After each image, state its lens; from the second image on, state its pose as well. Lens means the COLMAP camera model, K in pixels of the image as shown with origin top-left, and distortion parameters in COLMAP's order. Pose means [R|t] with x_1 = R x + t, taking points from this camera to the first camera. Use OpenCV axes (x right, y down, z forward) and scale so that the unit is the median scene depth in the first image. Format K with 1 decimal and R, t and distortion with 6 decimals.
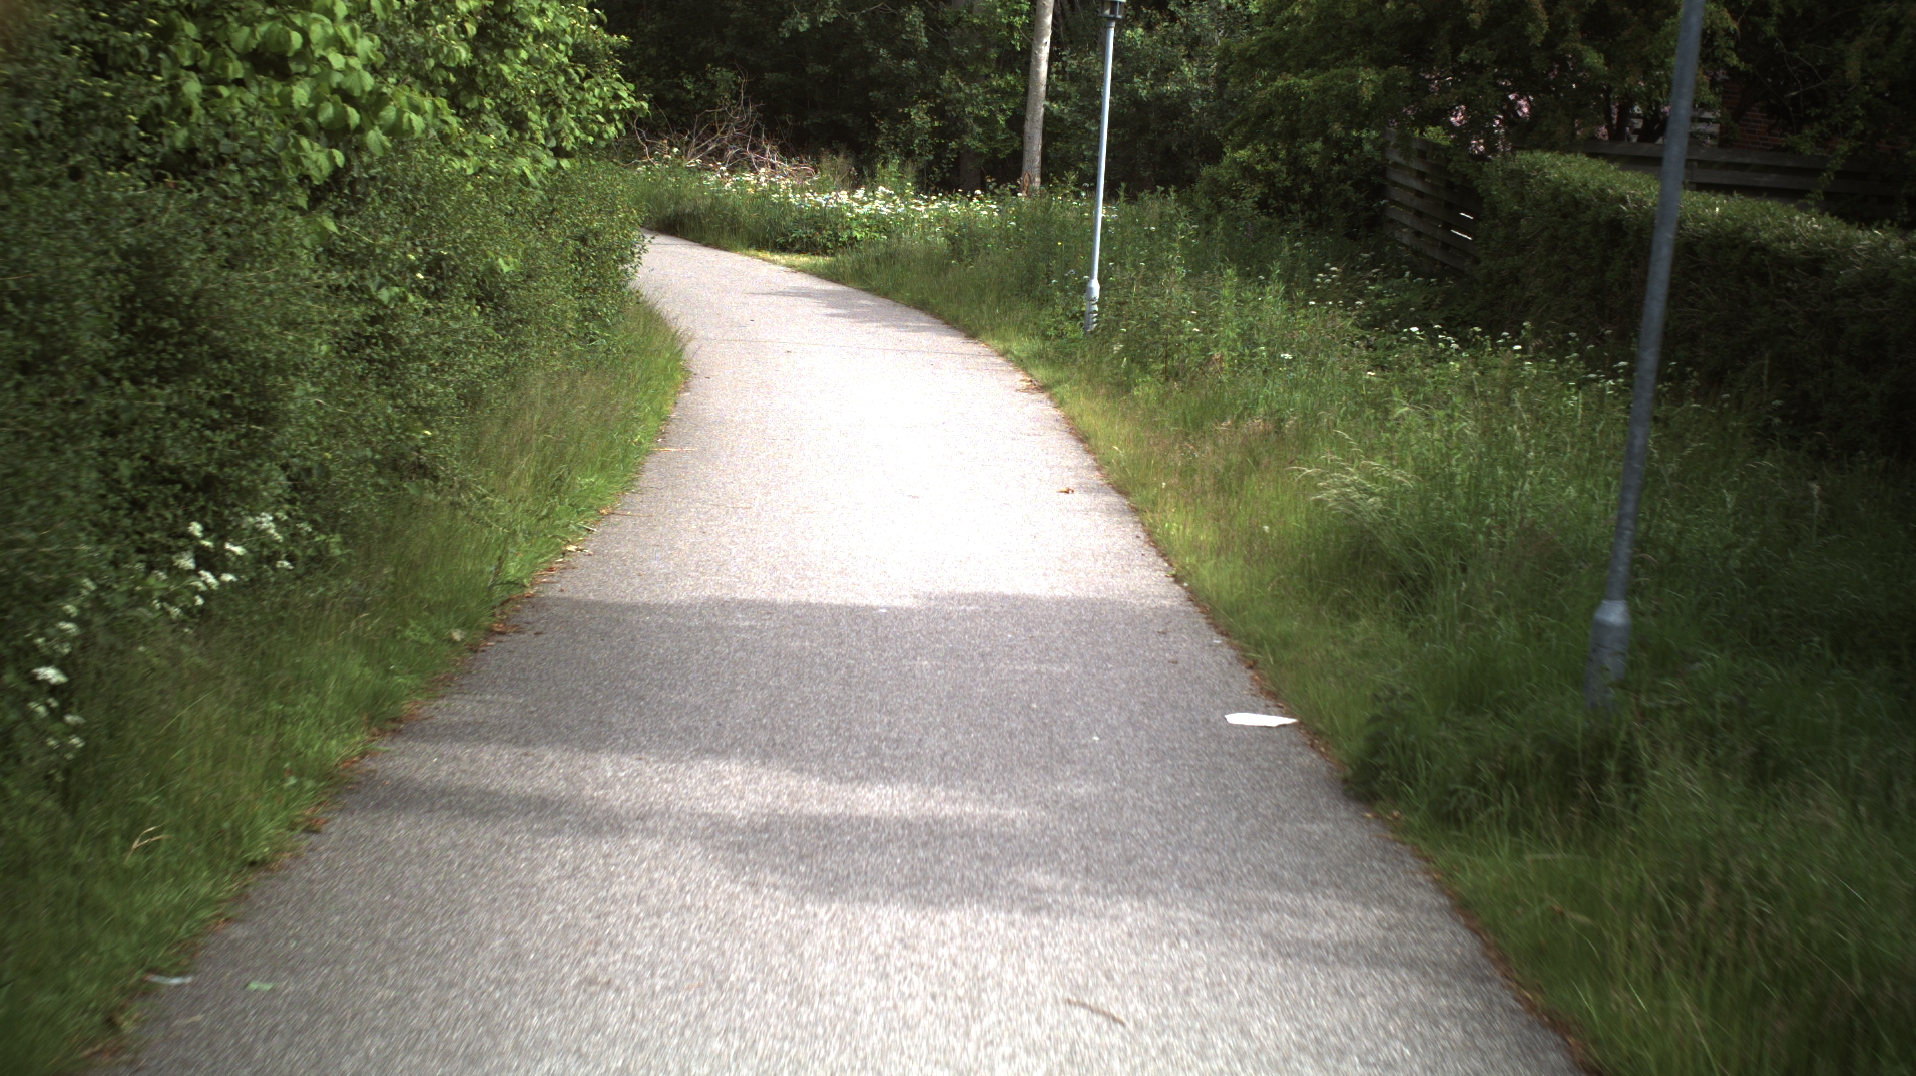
lens RADIAL K [[3457.2, 0, 958.0], [0, 3457.2, 538.0], [0, 0, 1]] dist [-0.265226, -0.008964]
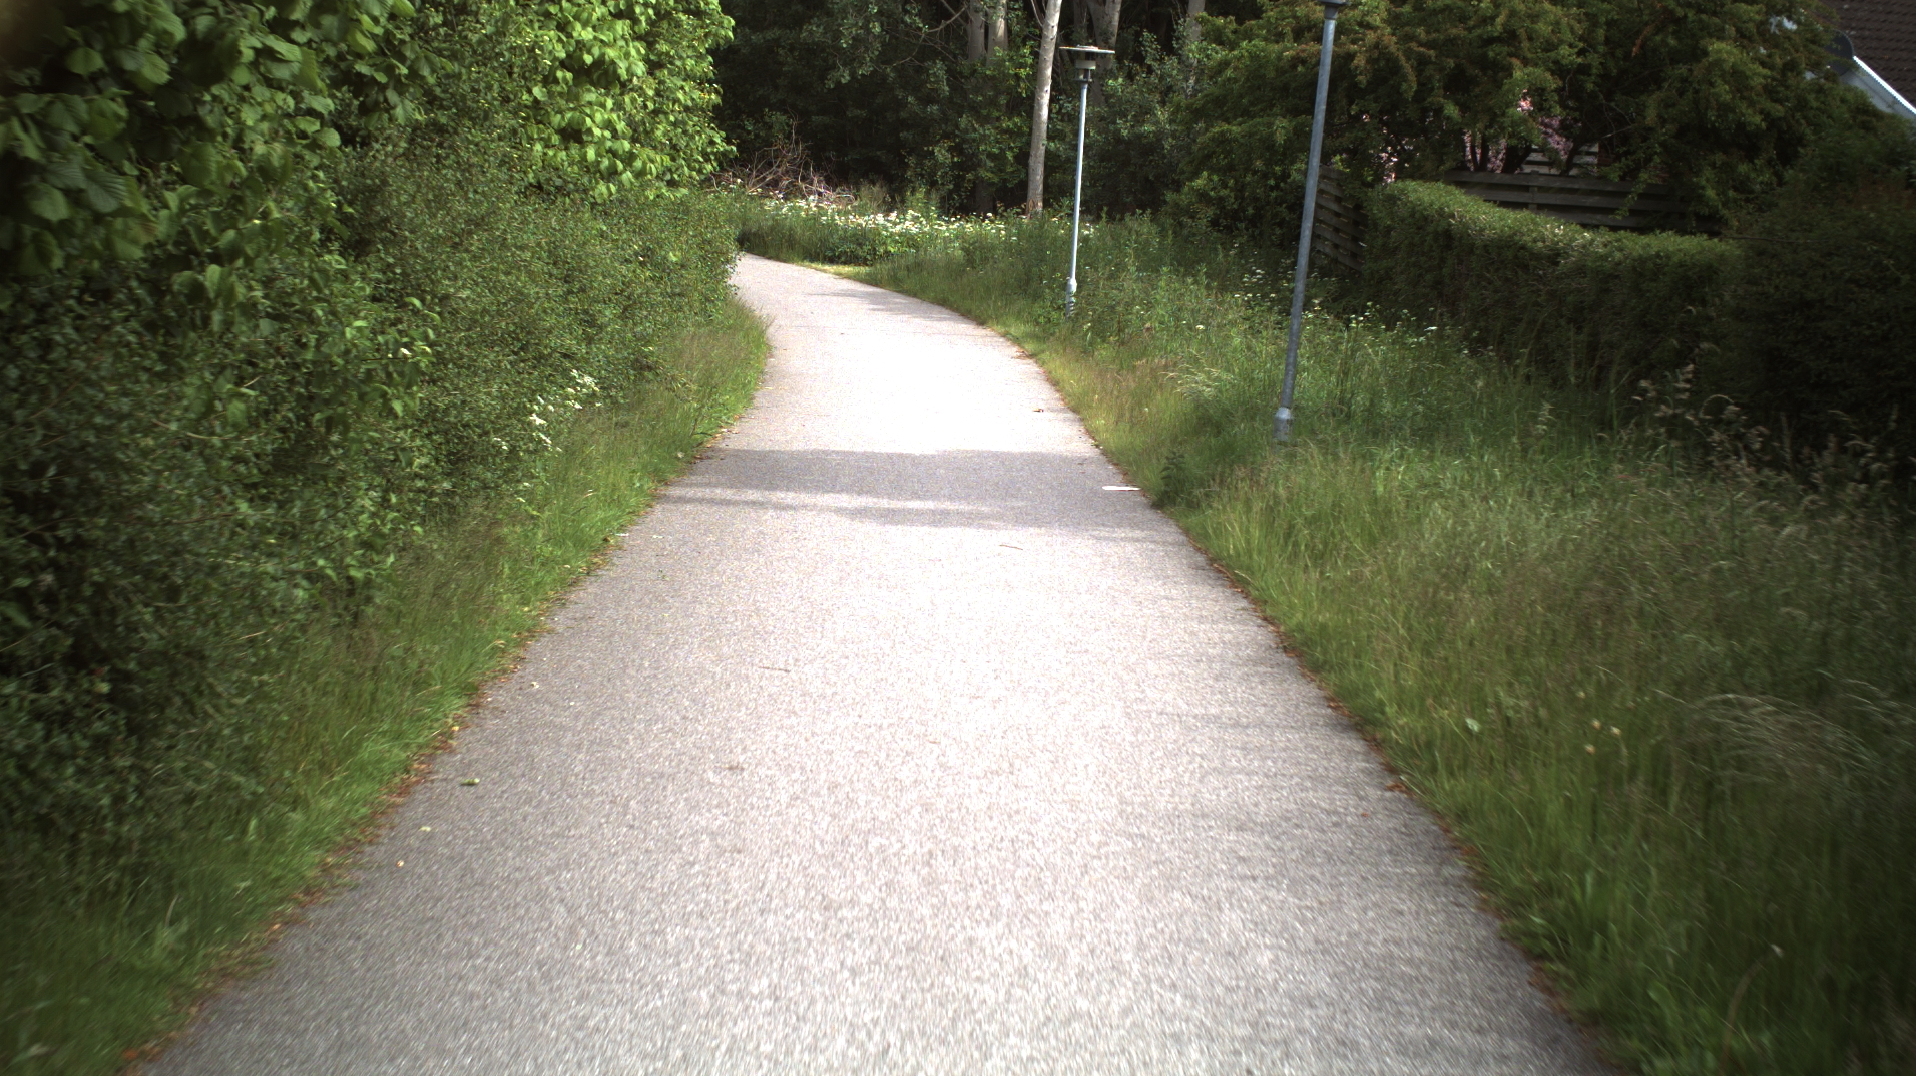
lens RADIAL K [[3457.2, 0, 958.0], [0, 3457.2, 538.0], [0, 0, 1]] dist [-0.265226, -0.008964]
pose [[0.999968, -0.002595, -0.007502, 0.004792], [0.002534, 0.999964, -0.008056, 0.033113], [0.007523, 0.008036, 0.999939, -0.305350]]
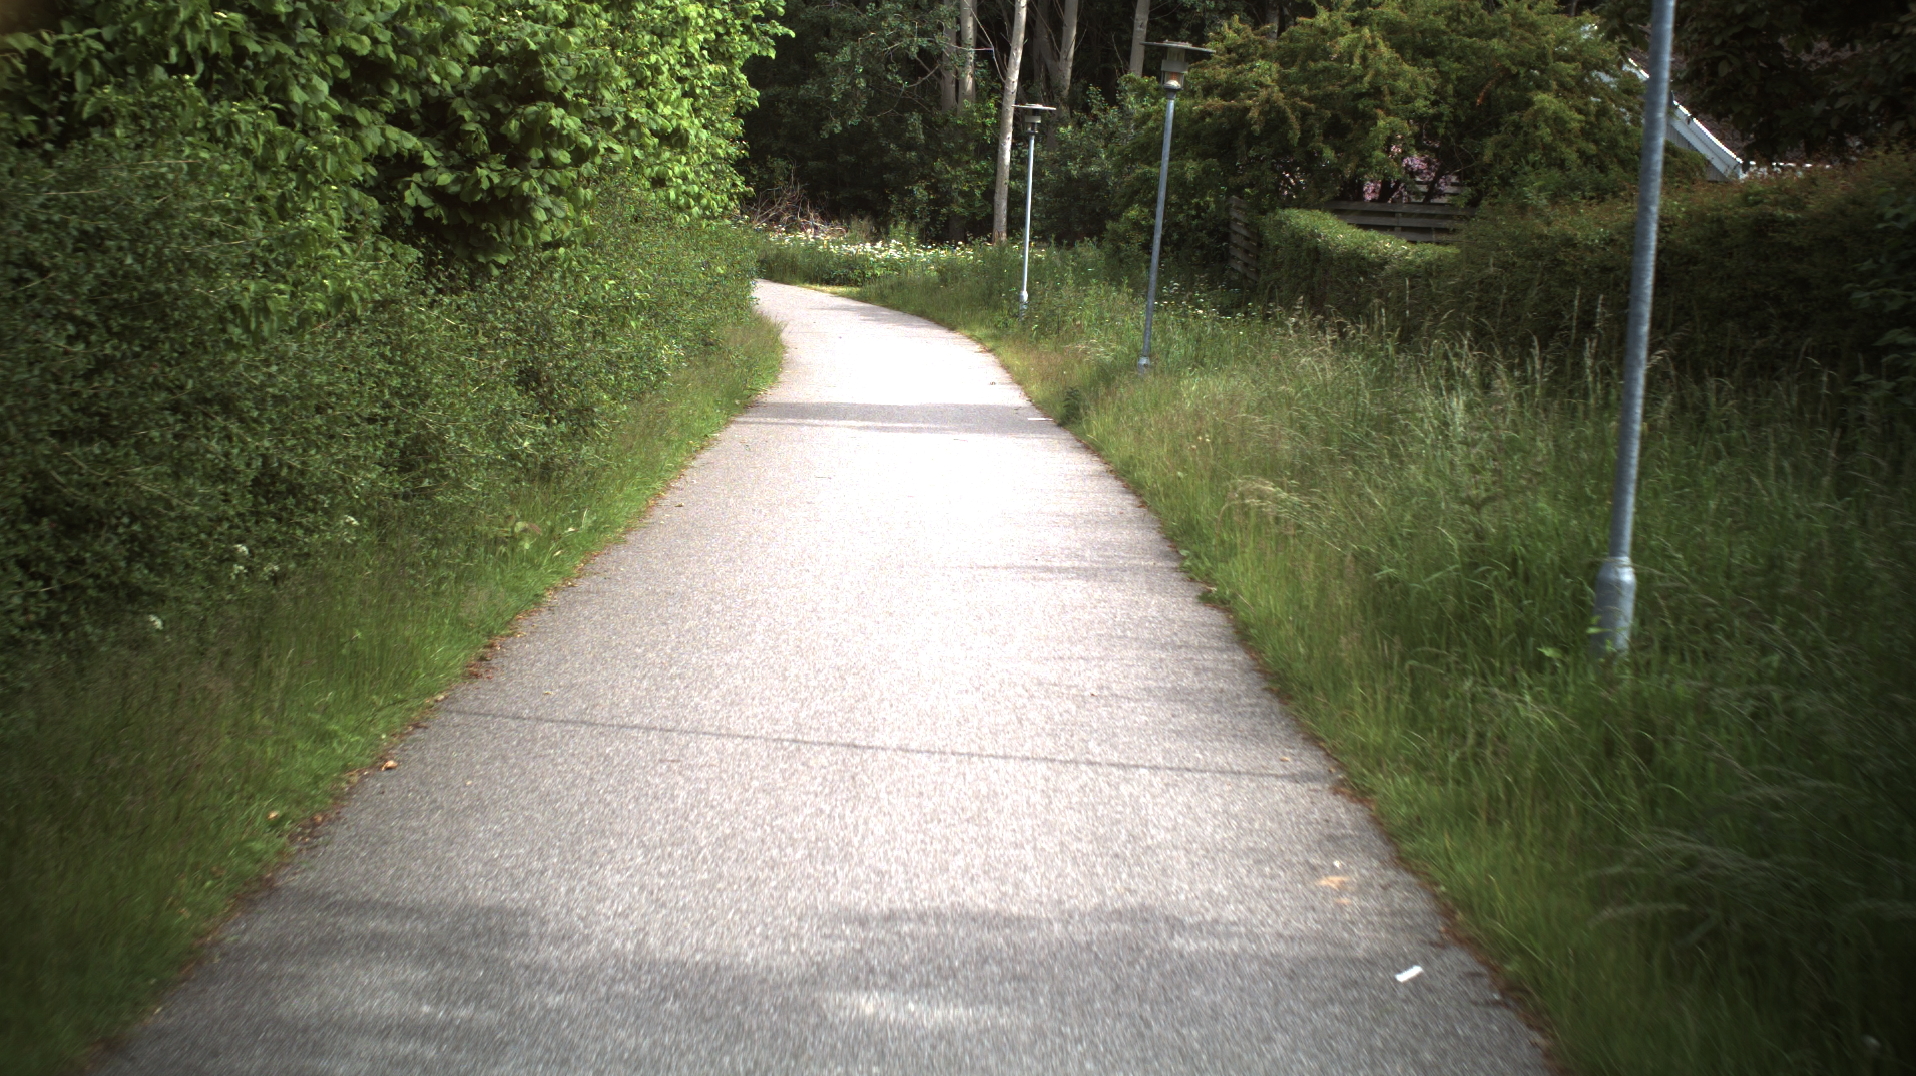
lens RADIAL K [[3457.2, 0, 958.0], [0, 3457.2, 538.0], [0, 0, 1]] dist [-0.265226, -0.008964]
pose [[0.999901, -0.013679, -0.003205, 0.010583], [0.013616, 0.999728, -0.018960, 0.069573], [0.003463, 0.018914, 0.999815, -0.610063]]
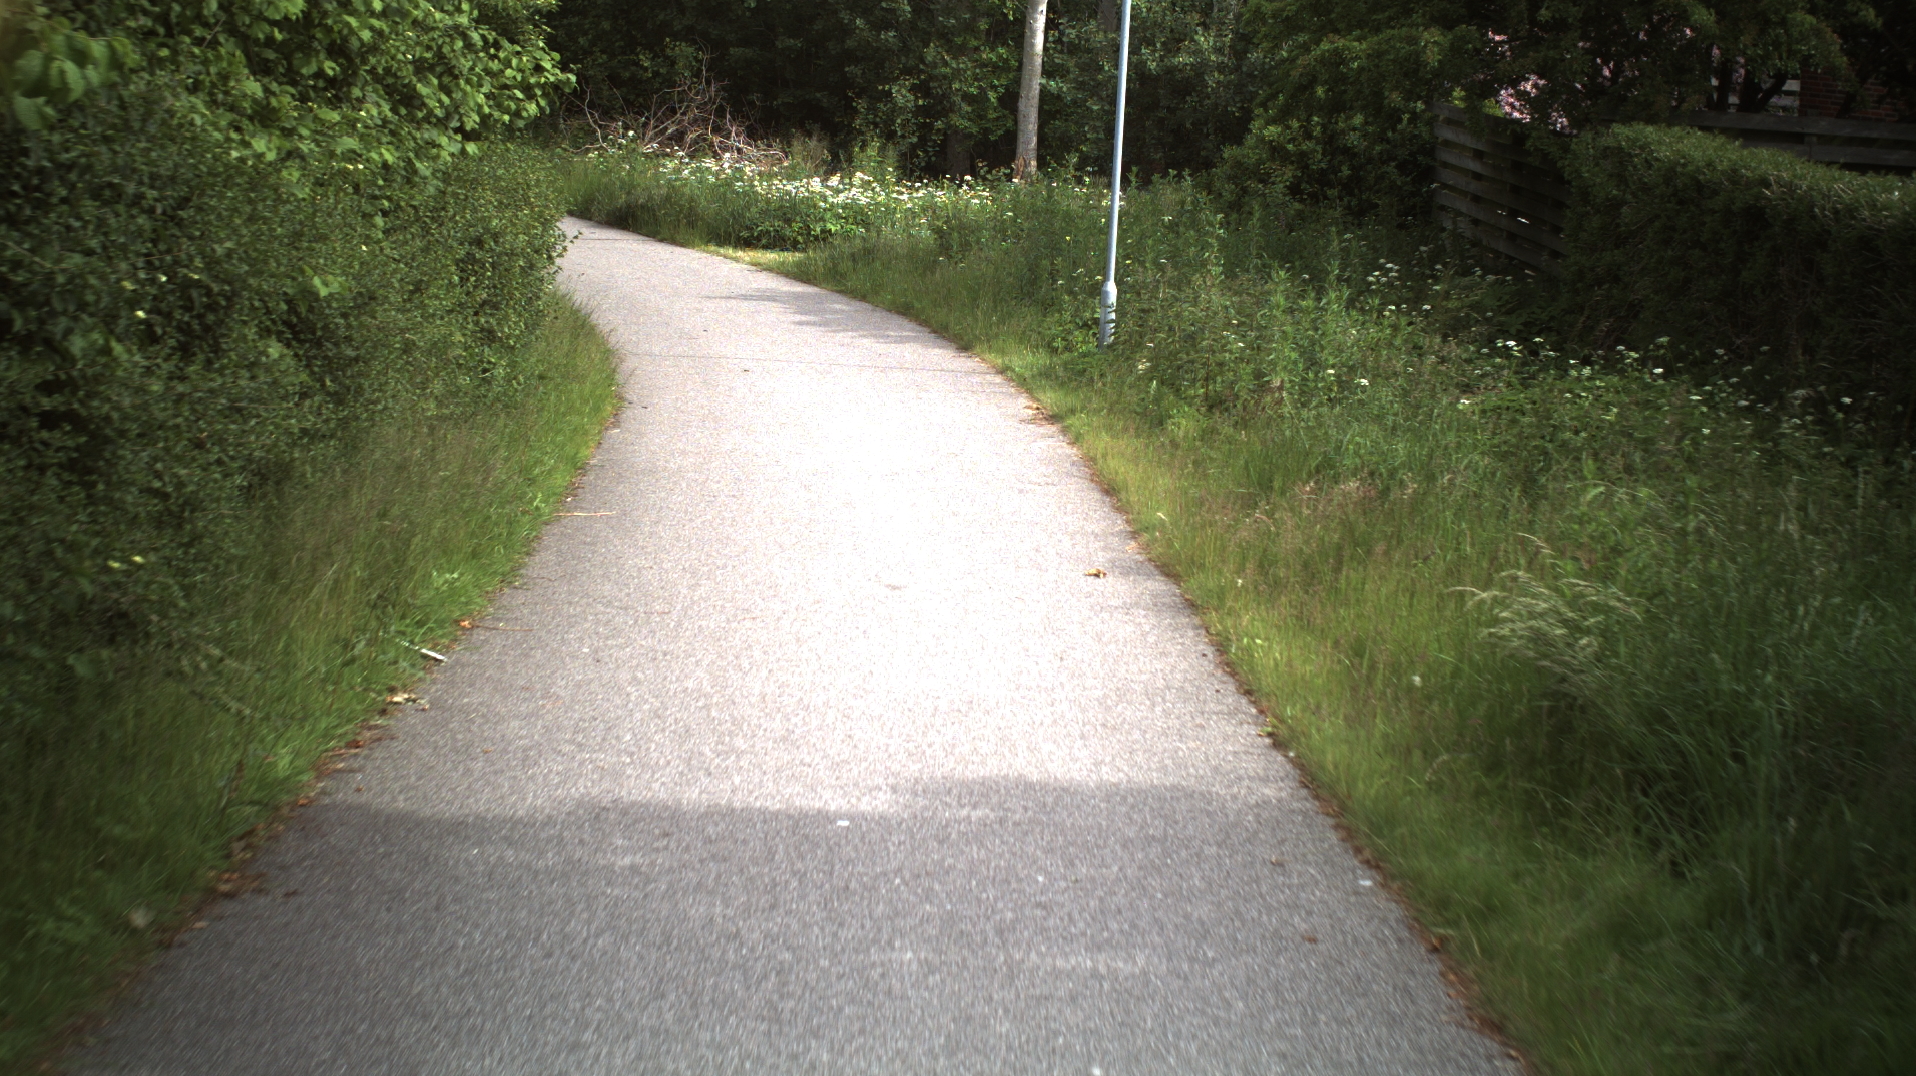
lens RADIAL K [[3457.2, 0, 958.0], [0, 3457.2, 538.0], [0, 0, 1]] dist [-0.265226, -0.008964]
pose [[0.999960, -0.008281, 0.003496, -0.000846], [0.008266, 0.999957, 0.004203, -0.015473], [-0.003531, -0.004174, 0.999985, 0.152787]]
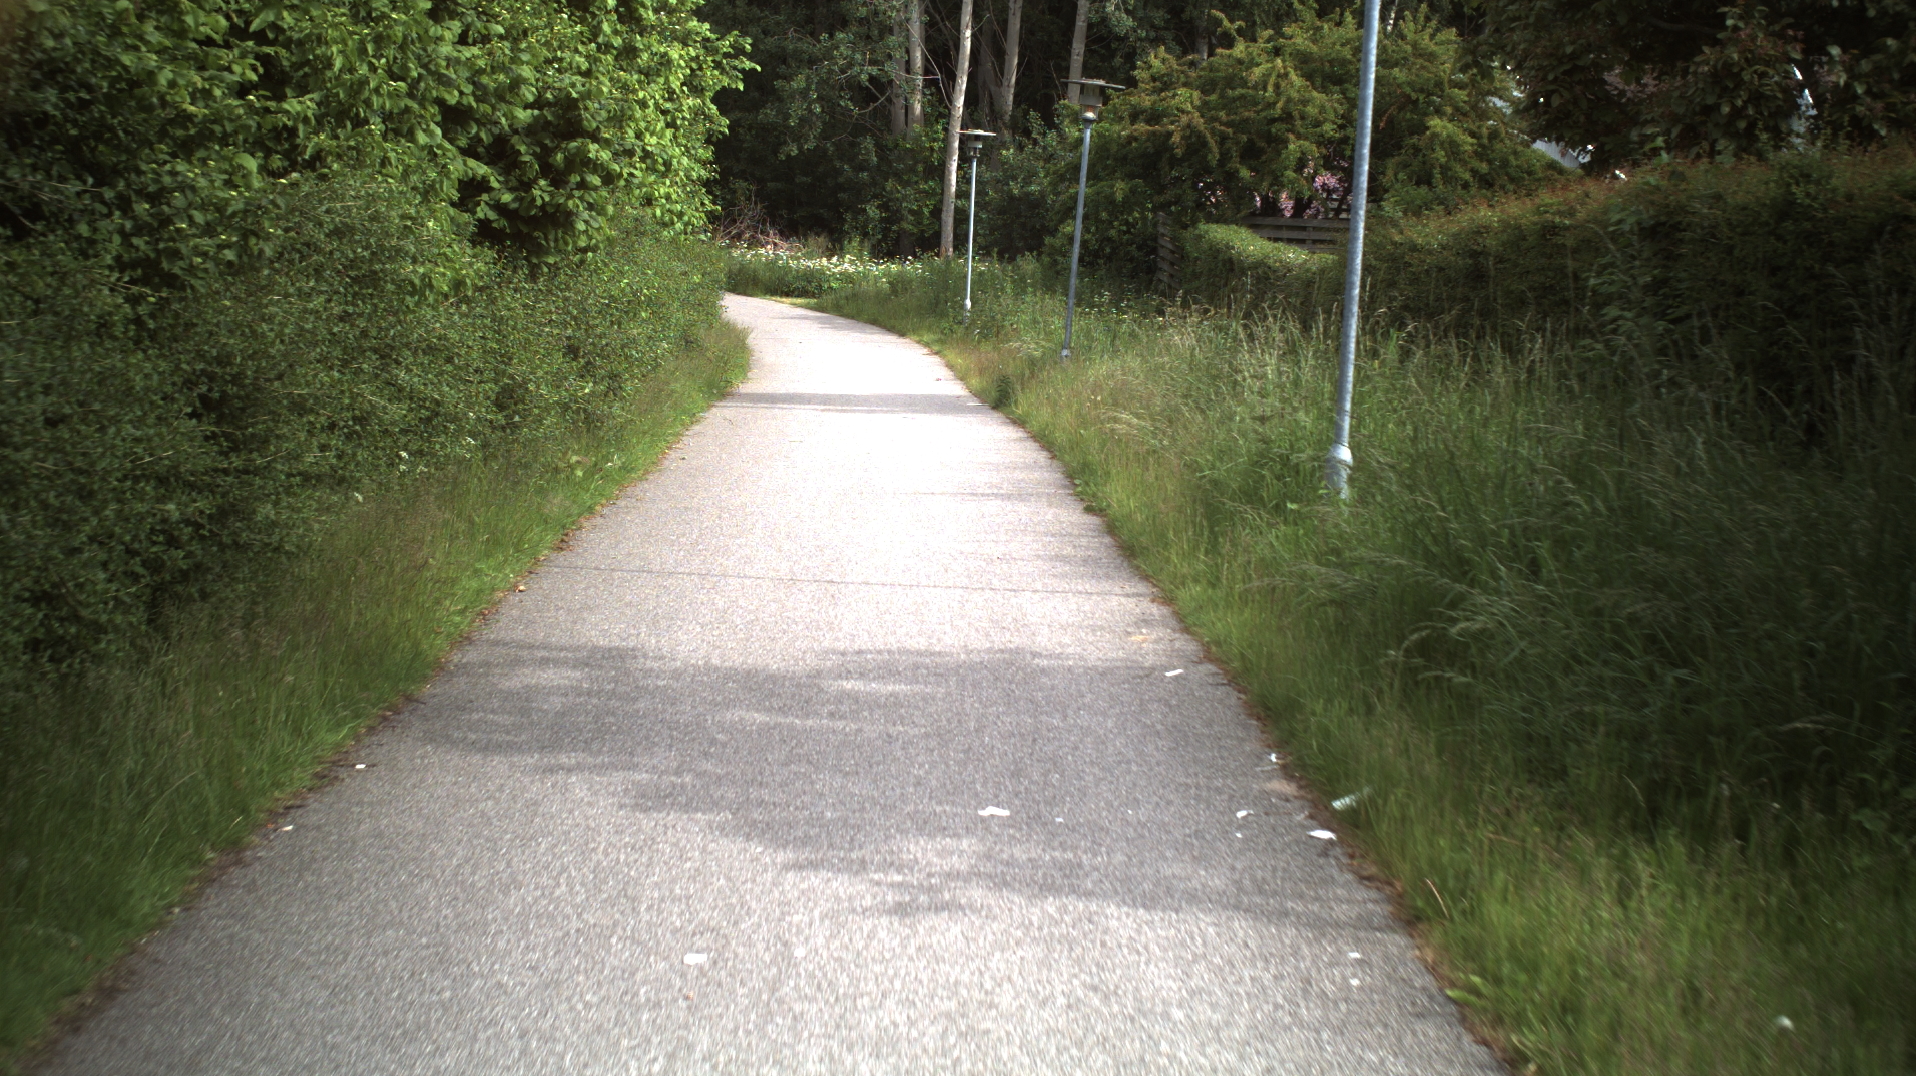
lens RADIAL K [[3457.2, 0, 958.0], [0, 3457.2, 538.0], [0, 0, 1]] dist [-0.265226, -0.008964]
pose [[0.999777, -0.018281, 0.010544, 0.011957], [0.018535, 0.999529, -0.024450, 0.088753], [-0.010092, 0.024640, 0.999645, -0.762131]]
